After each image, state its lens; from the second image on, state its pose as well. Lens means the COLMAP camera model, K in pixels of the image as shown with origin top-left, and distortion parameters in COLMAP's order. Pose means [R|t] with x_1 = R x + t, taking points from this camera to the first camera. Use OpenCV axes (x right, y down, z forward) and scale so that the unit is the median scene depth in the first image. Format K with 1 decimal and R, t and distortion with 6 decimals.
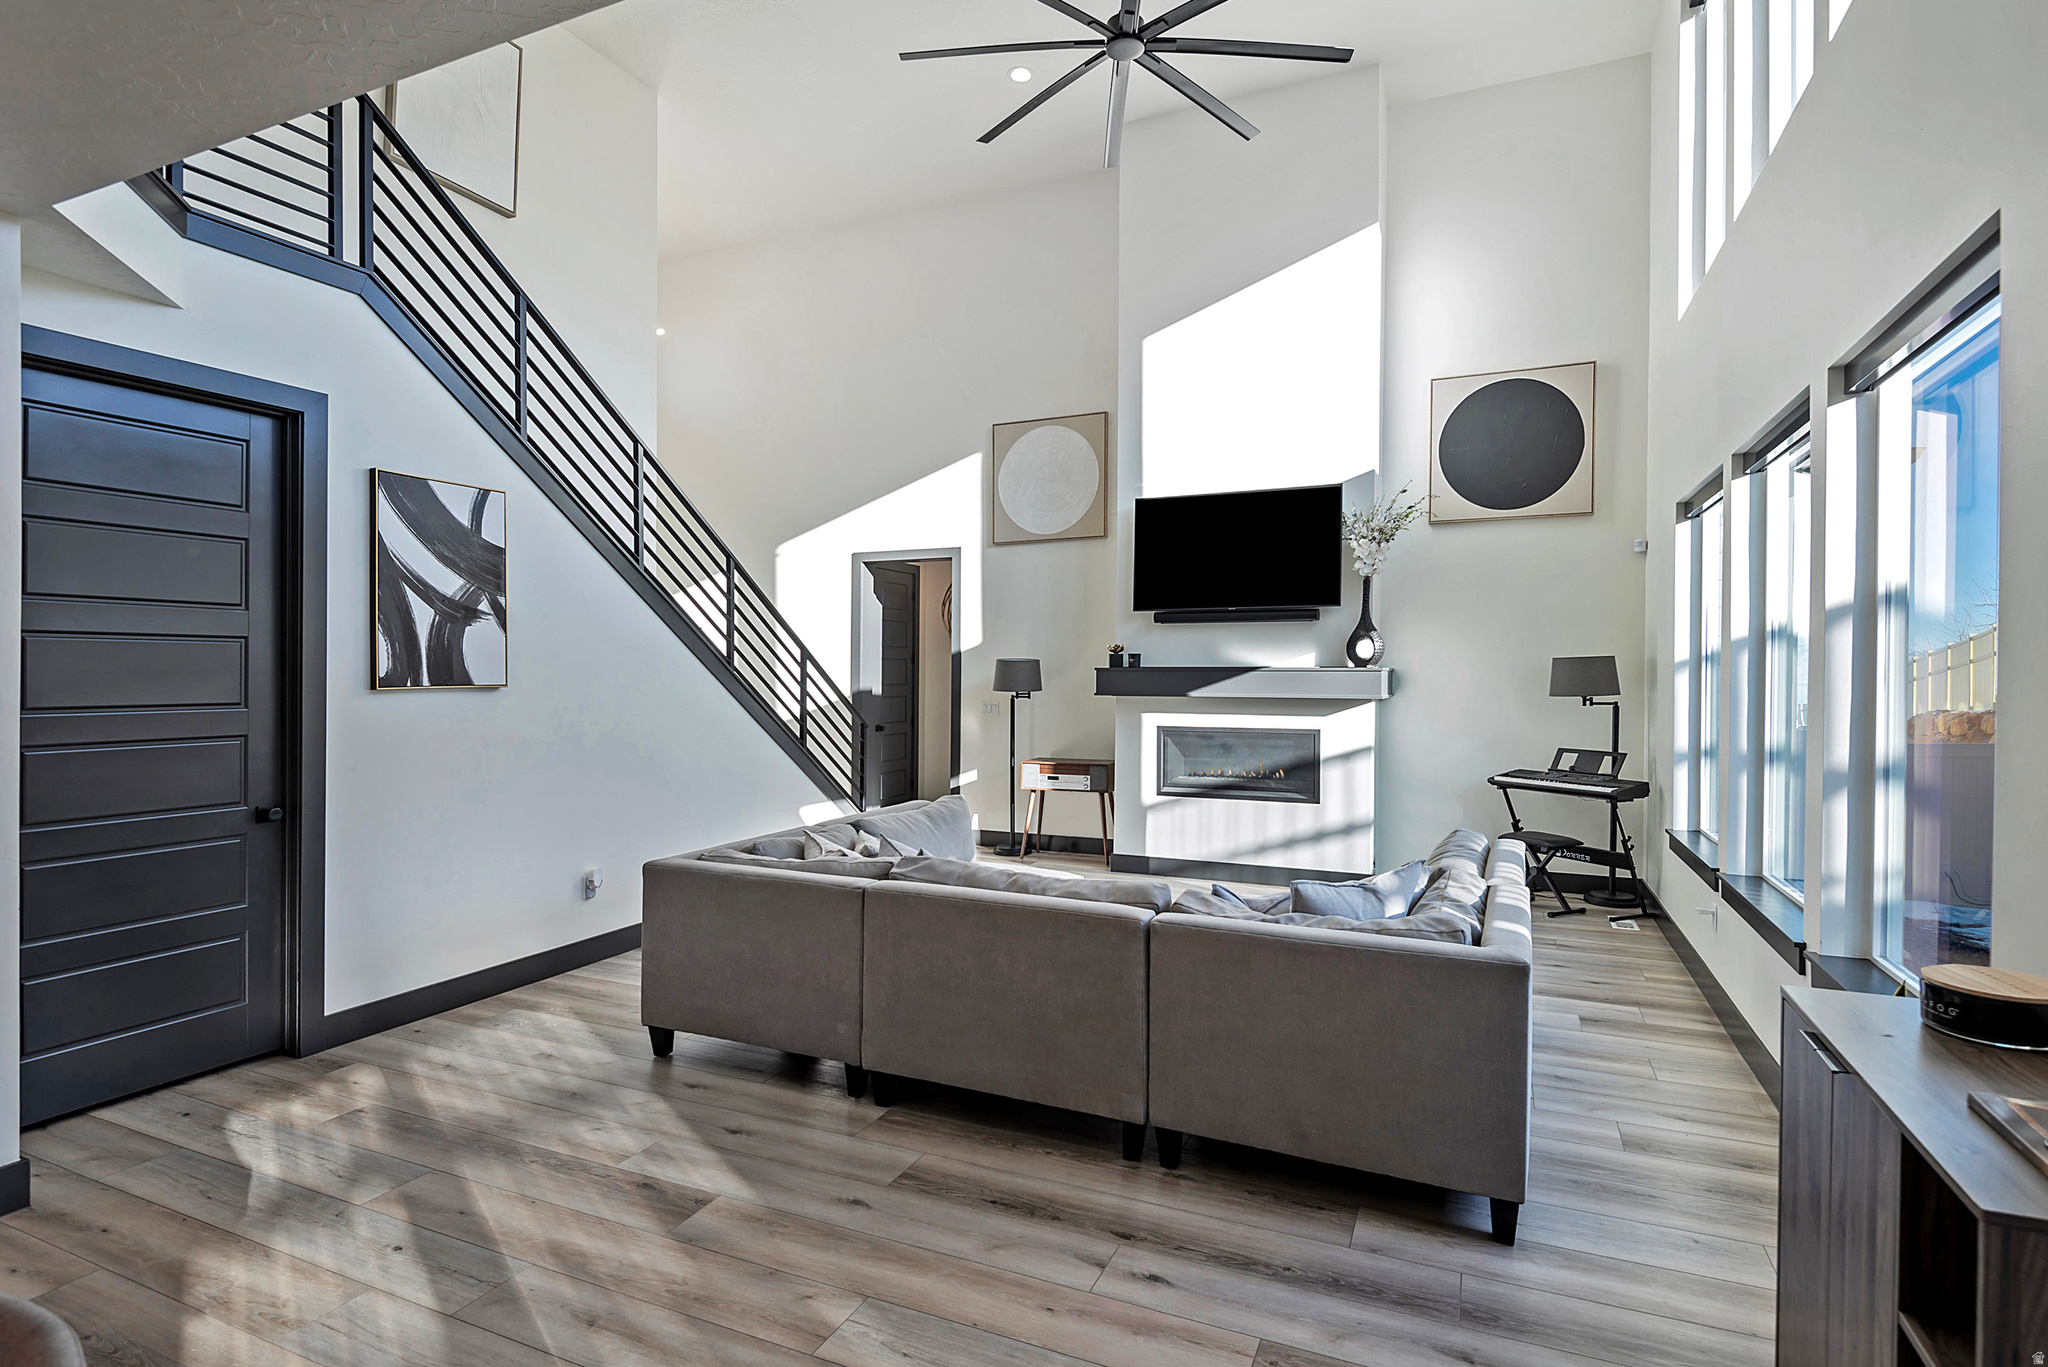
lens RADIAL K [[1064.3, 0, 1008.7], [0, 1064.3, 680.5], [0, 0, 1]] dist [0.021172, -0.002092]
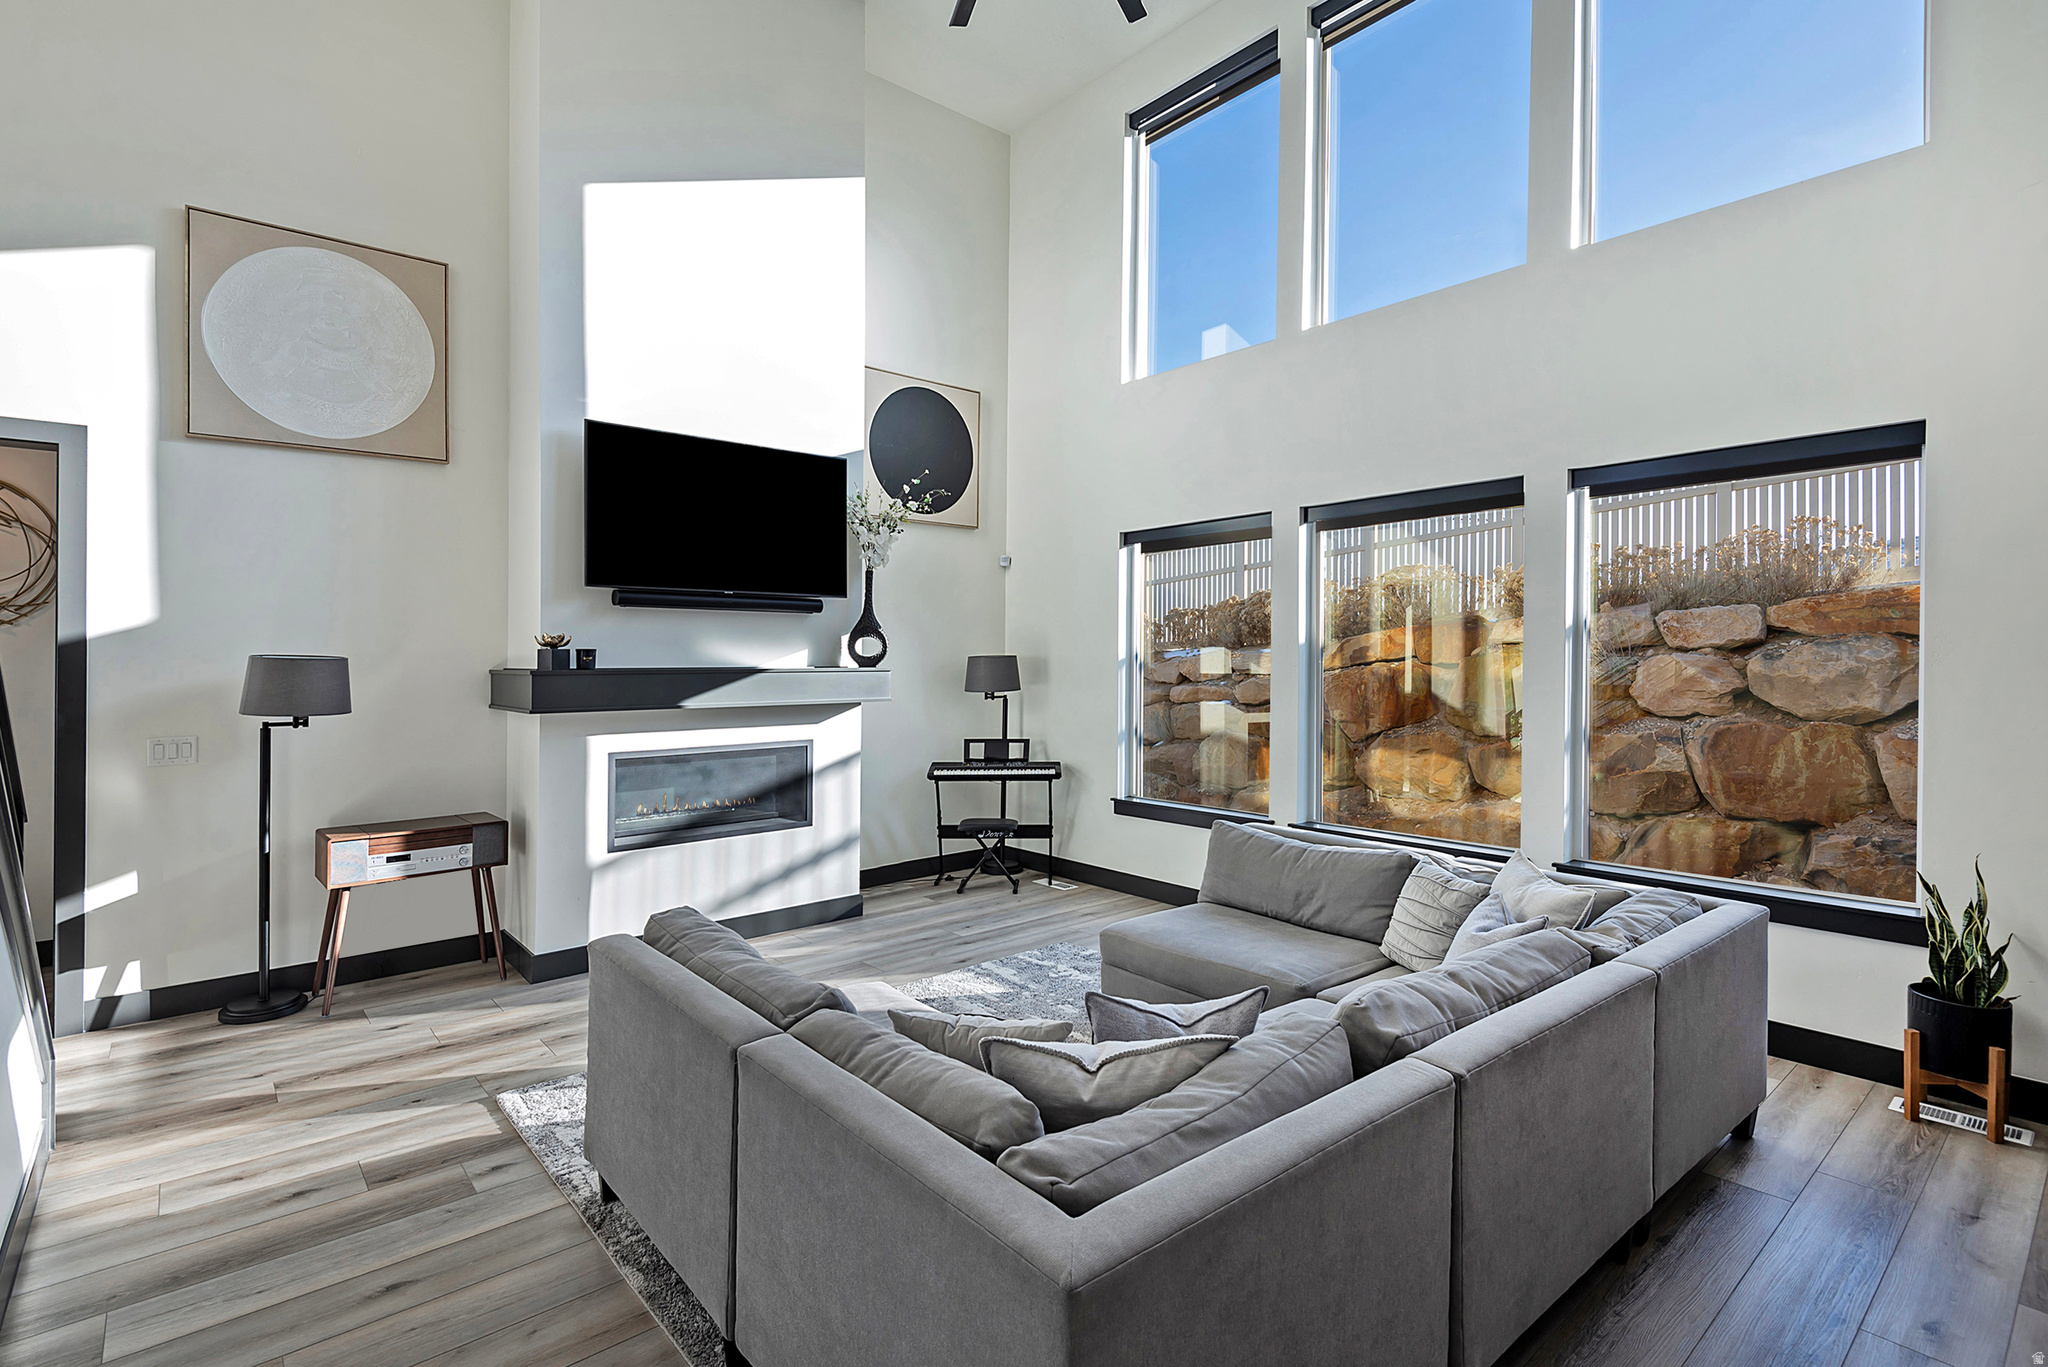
lens RADIAL K [[986.1, 0, 1065.0], [0, 986.1, 673.4], [0, 0, 1]] dist [0.034739, -0.004876]
pose [[0.404782, -0.009508, 0.914364, -0.362677], [0.016105, 0.999865, 0.003267, -0.006826], [-0.914271, 0.013404, 0.404881, 0.500774]]
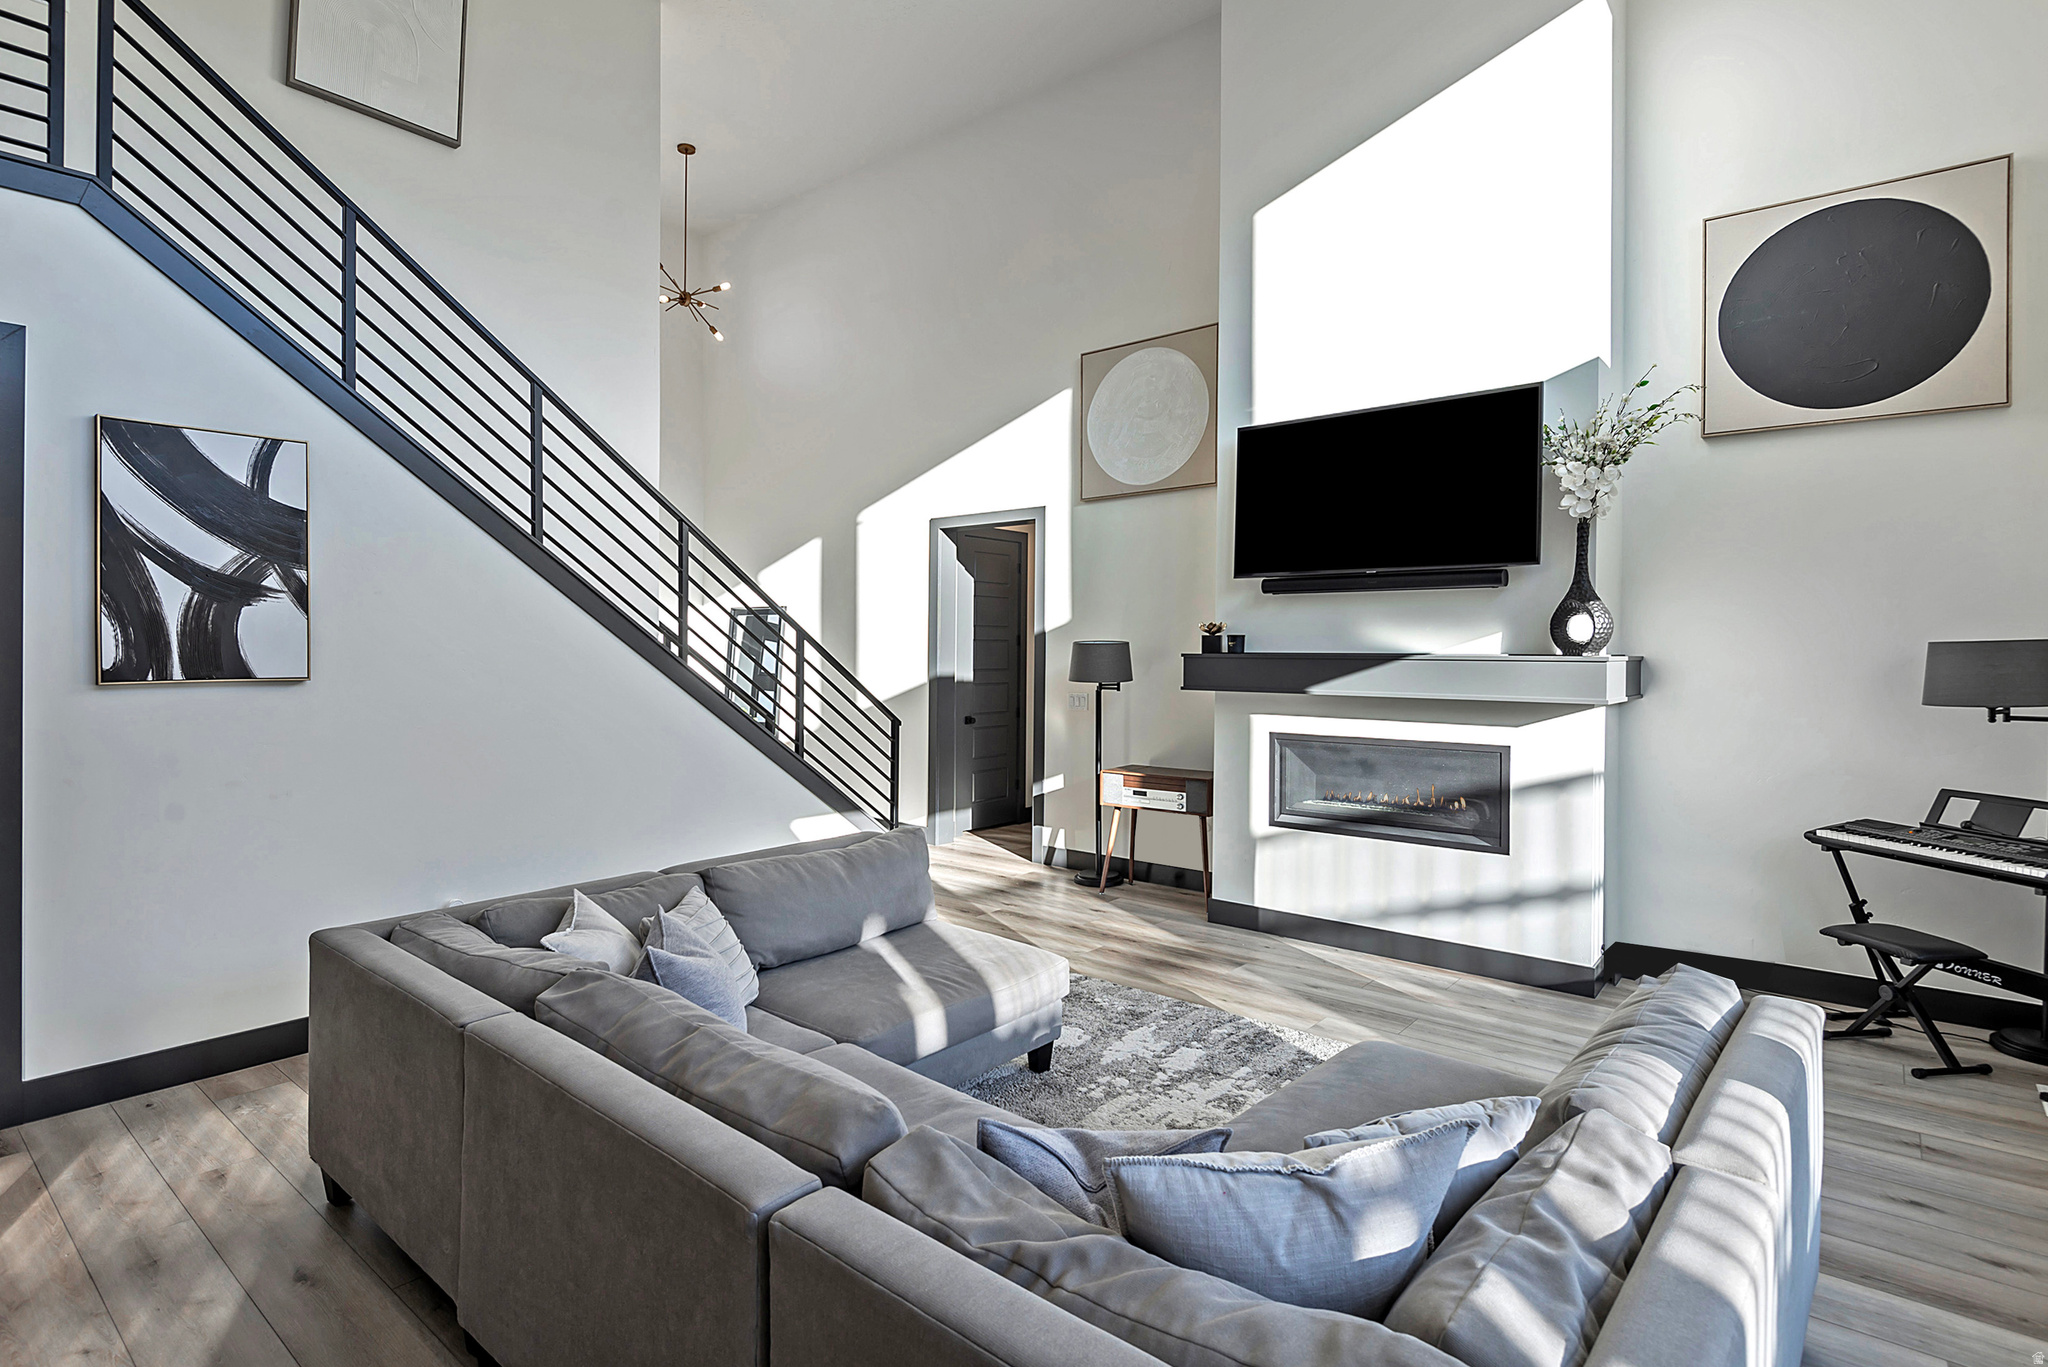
lens RADIAL K [[1038.8, 0, 927.2], [0, 1038.8, 653.0], [0, 0, 1]] dist [0.013645, -0.010879]
pose [[0.949841, 0.004146, -0.312707, 0.150826], [-0.005266, 0.999982, -0.002736, -0.009965], [0.312690, 0.004246, 0.949846, 0.256528]]
